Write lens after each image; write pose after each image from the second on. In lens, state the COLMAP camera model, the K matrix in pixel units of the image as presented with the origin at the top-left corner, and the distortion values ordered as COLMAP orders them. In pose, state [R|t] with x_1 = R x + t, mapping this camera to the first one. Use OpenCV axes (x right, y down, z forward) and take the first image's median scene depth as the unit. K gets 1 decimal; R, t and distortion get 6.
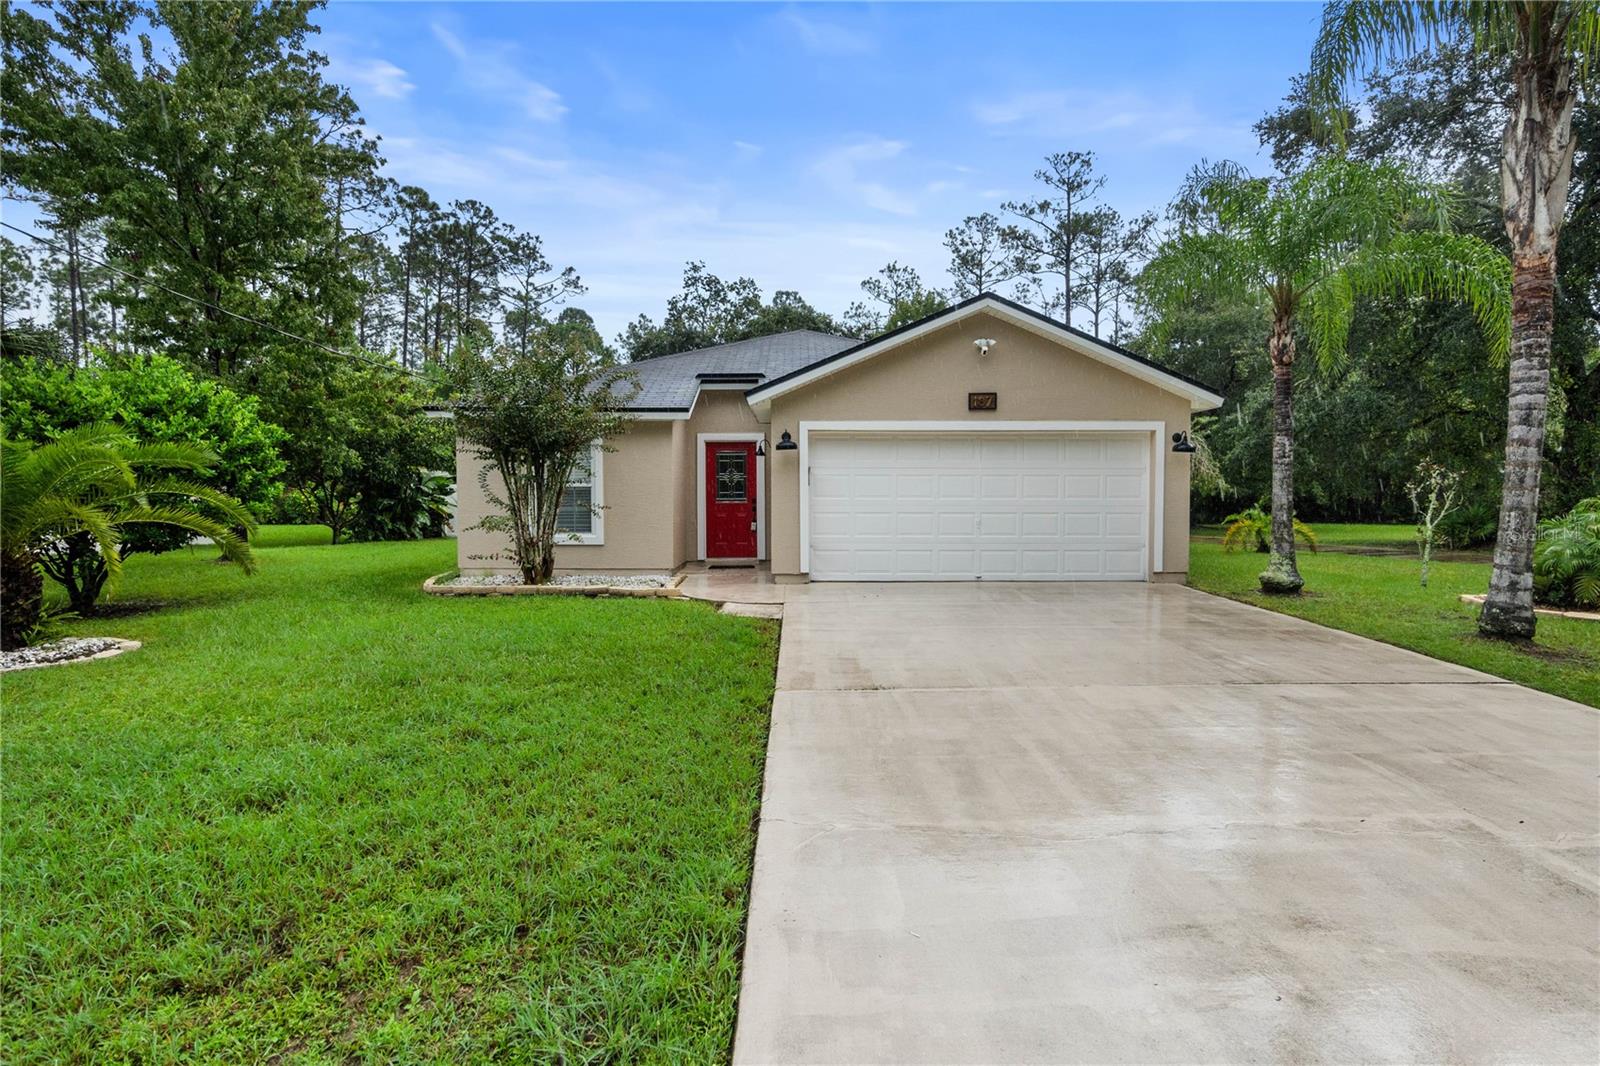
lens RADIAL K [[811.5, 0, 756.5], [0, 811.5, 511.6], [0, 0, 1]] dist [-0.011869, 0.004058]
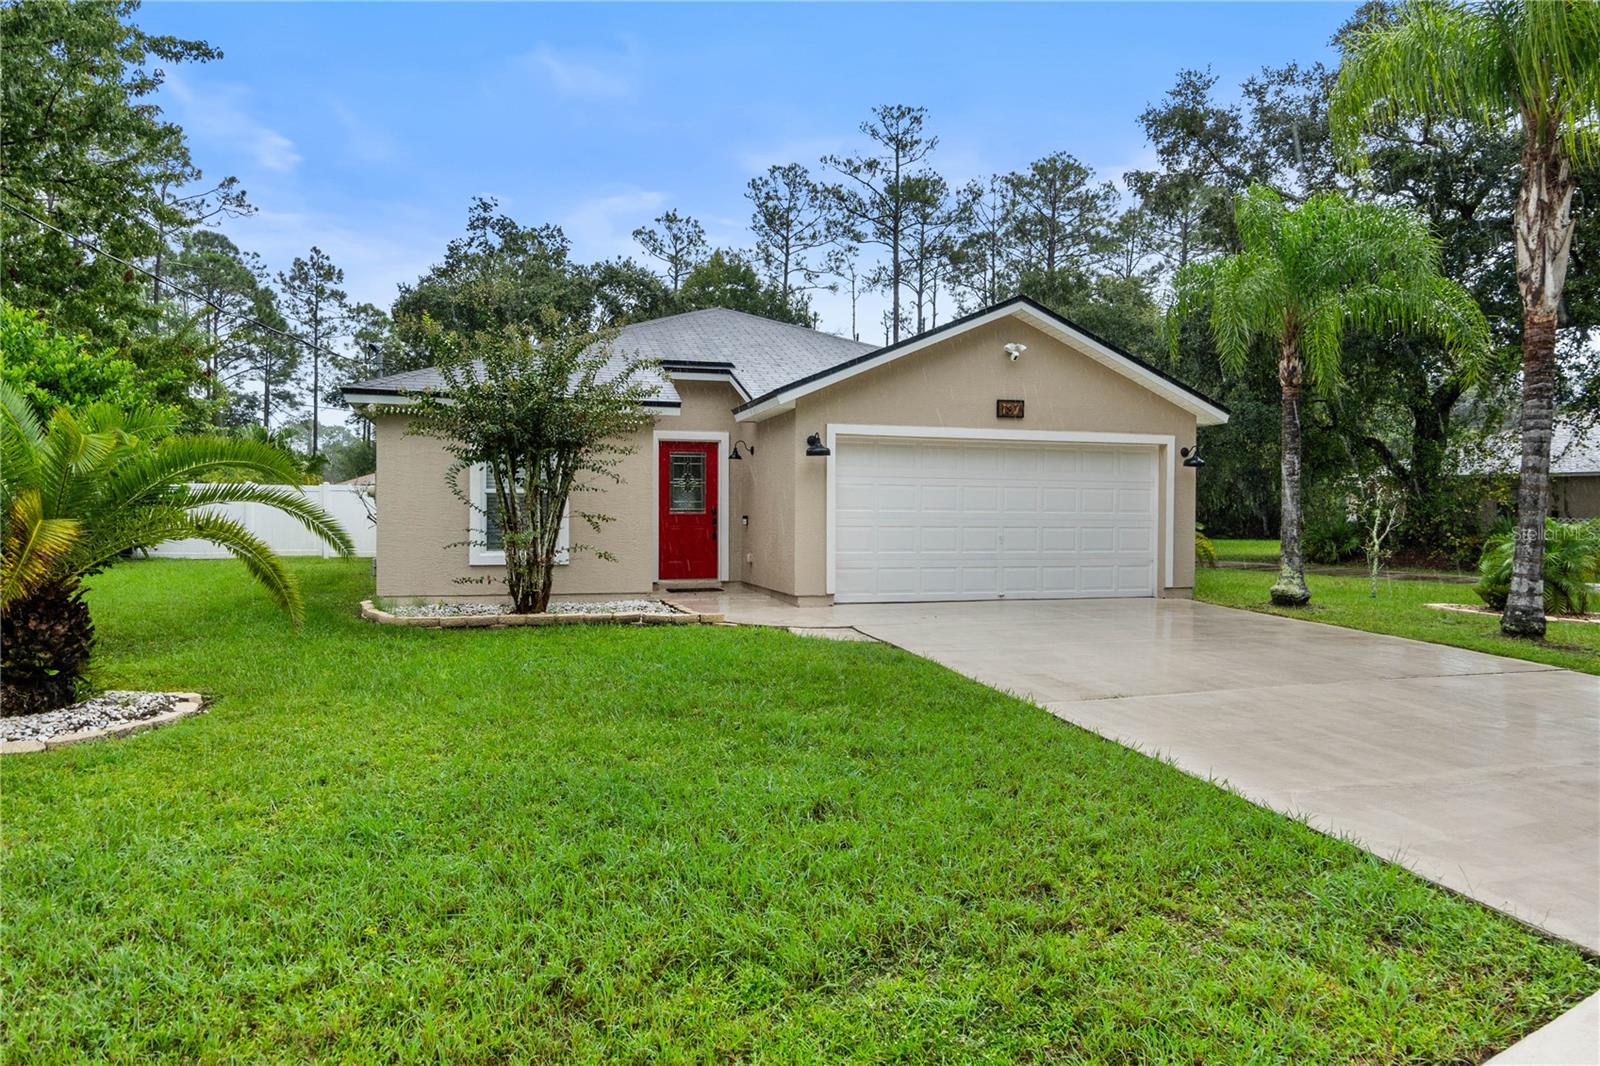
lens RADIAL K [[1066.1, 0, 746.3], [0, 1066.1, 499.2], [0, 0, 1]] dist [0.001728, -0.000981]
pose [[0.955032, 0.010682, 0.296310, -0.305772], [-0.004225, 0.999740, -0.022422, -0.001399], [-0.296473, 0.020162, 0.954829, -0.074435]]
